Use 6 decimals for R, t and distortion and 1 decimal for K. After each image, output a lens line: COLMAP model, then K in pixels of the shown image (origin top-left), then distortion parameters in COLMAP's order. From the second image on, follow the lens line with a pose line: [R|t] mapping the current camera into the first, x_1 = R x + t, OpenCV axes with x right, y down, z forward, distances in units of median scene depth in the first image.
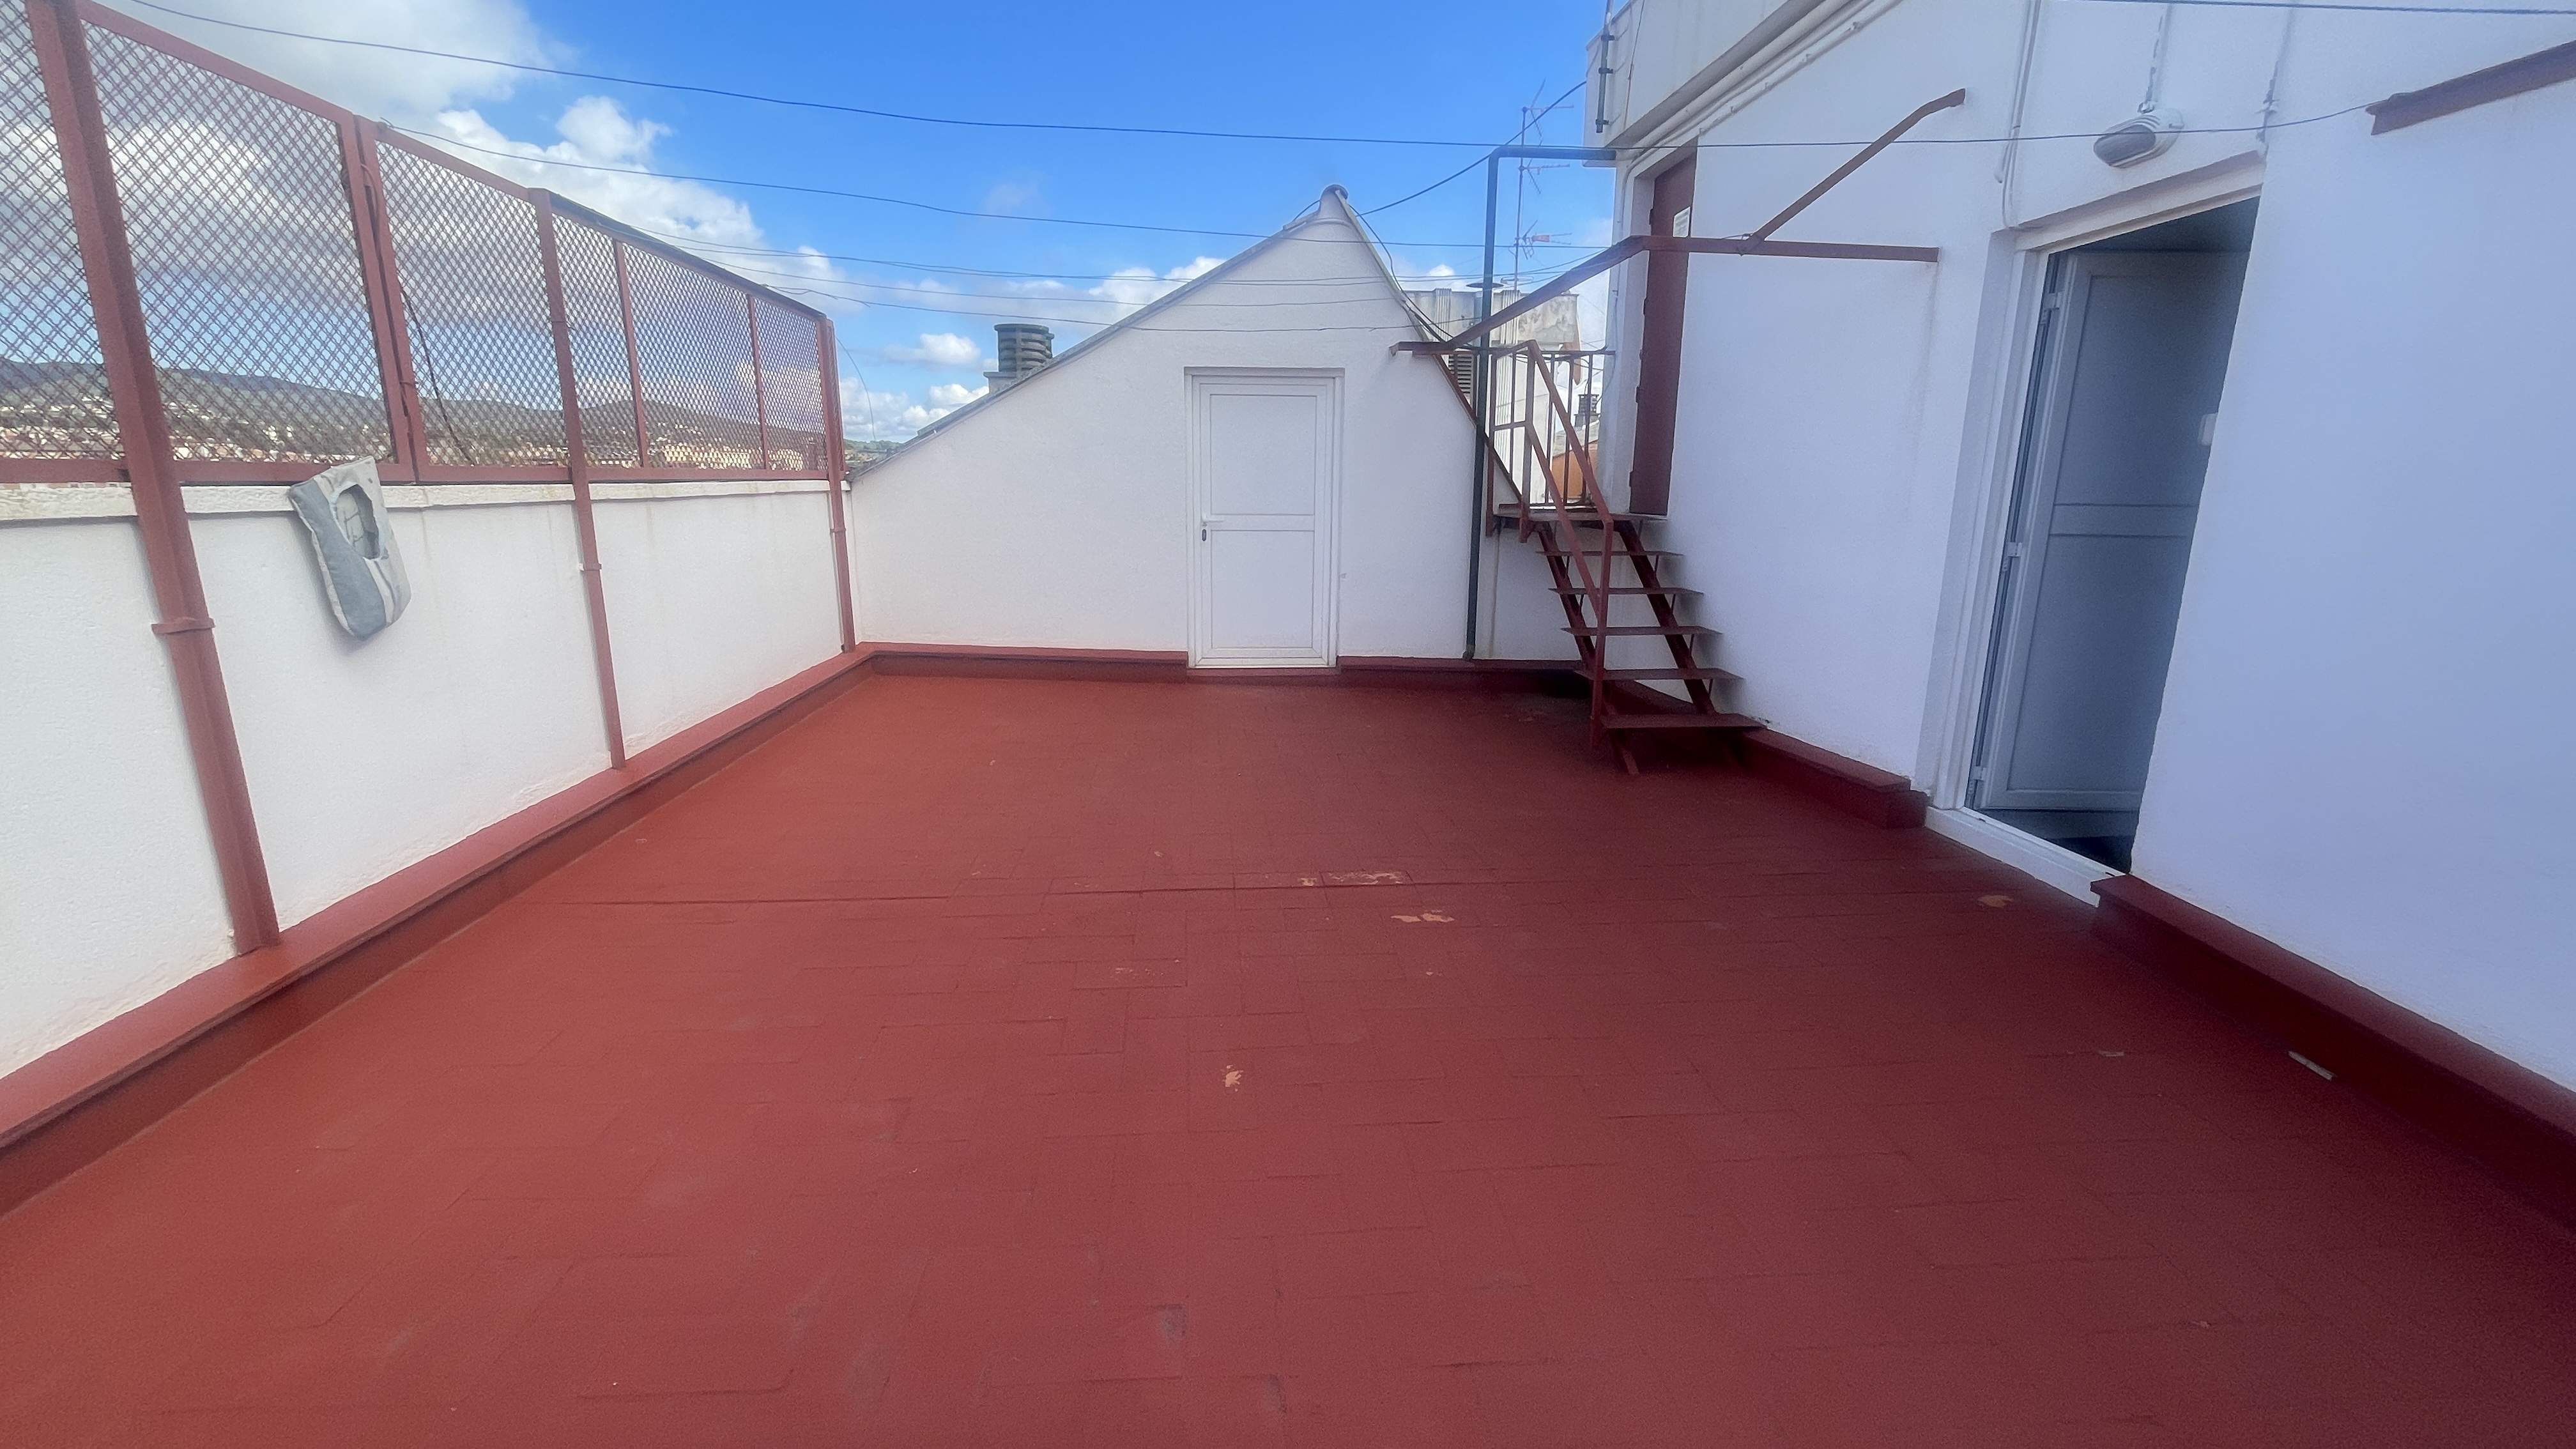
lens RADIAL K [[1028.5, 0, 1284.2], [0, 1028.5, 717.7], [0, 0, 1]] dist [-0.005858, 0.000714]
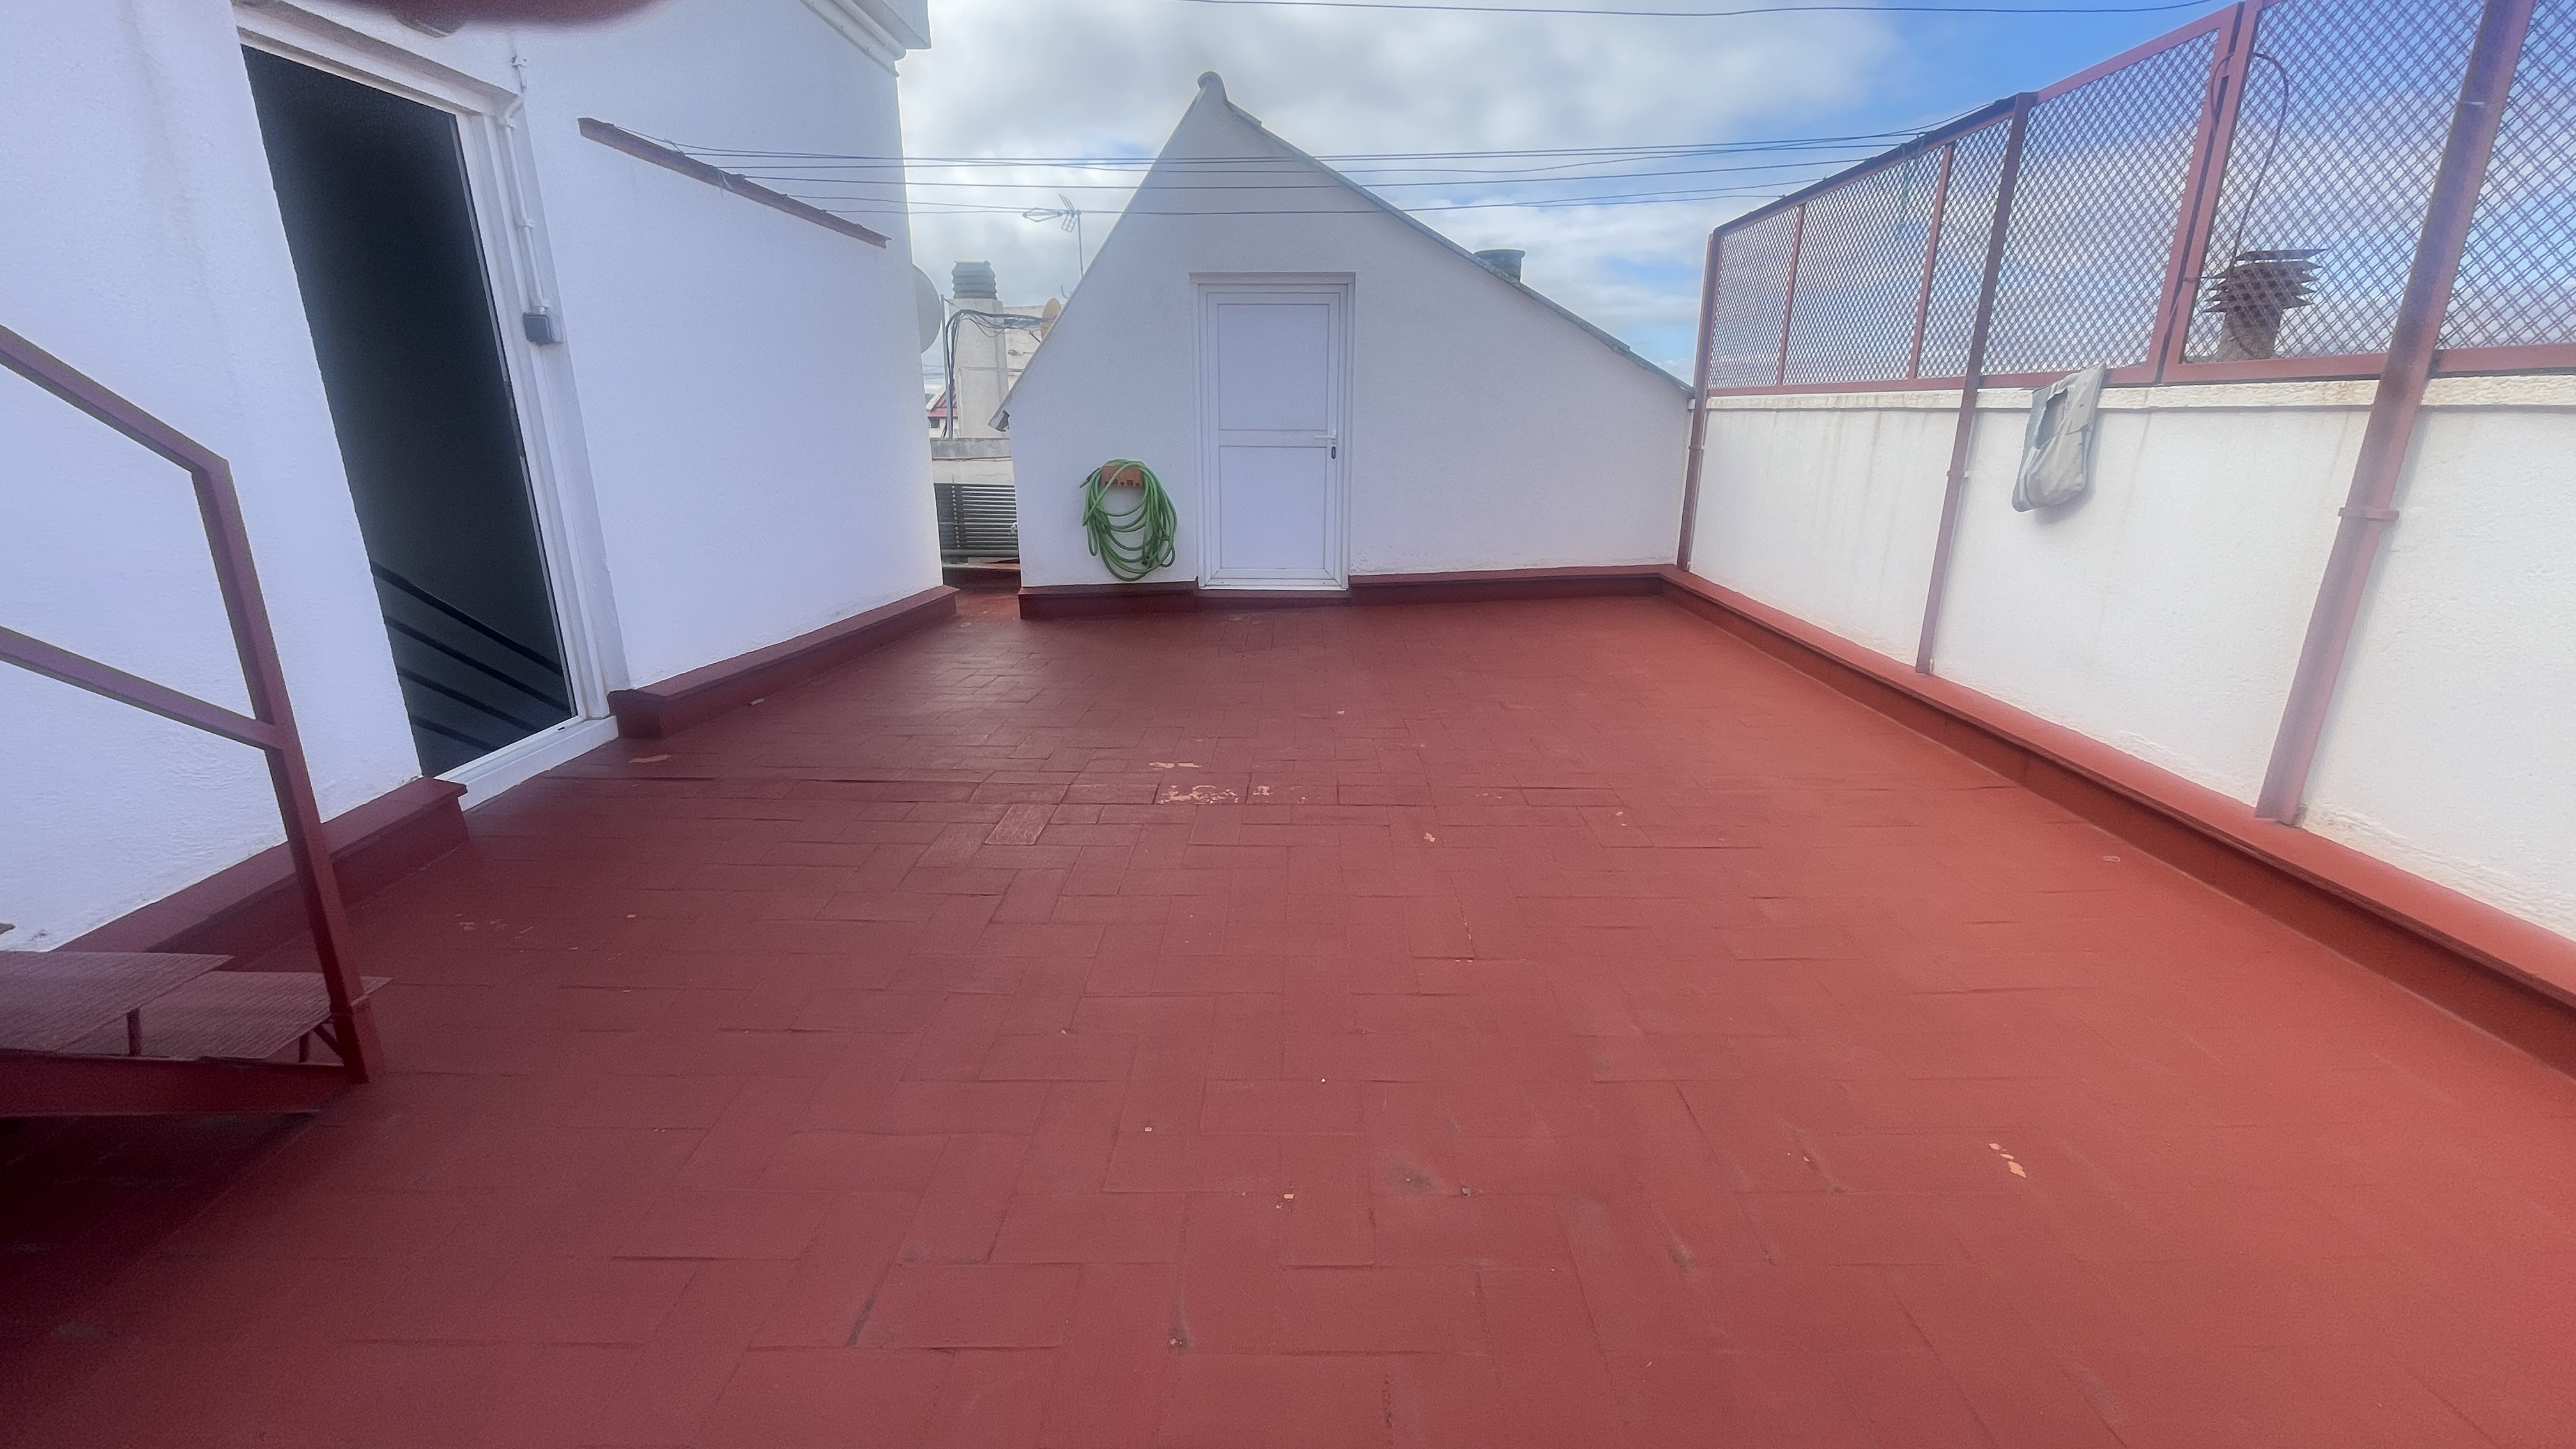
lens RADIAL K [[1028.5, 0, 1284.2], [0, 1028.5, 717.7], [0, 0, 1]] dist [-0.005858, 0.000714]
pose [[-0.995469, -0.037177, 0.087515, -0.106639], [0.011596, 0.866055, 0.499815, -0.551778], [-0.094374, 0.498565, -0.861700, 2.533589]]
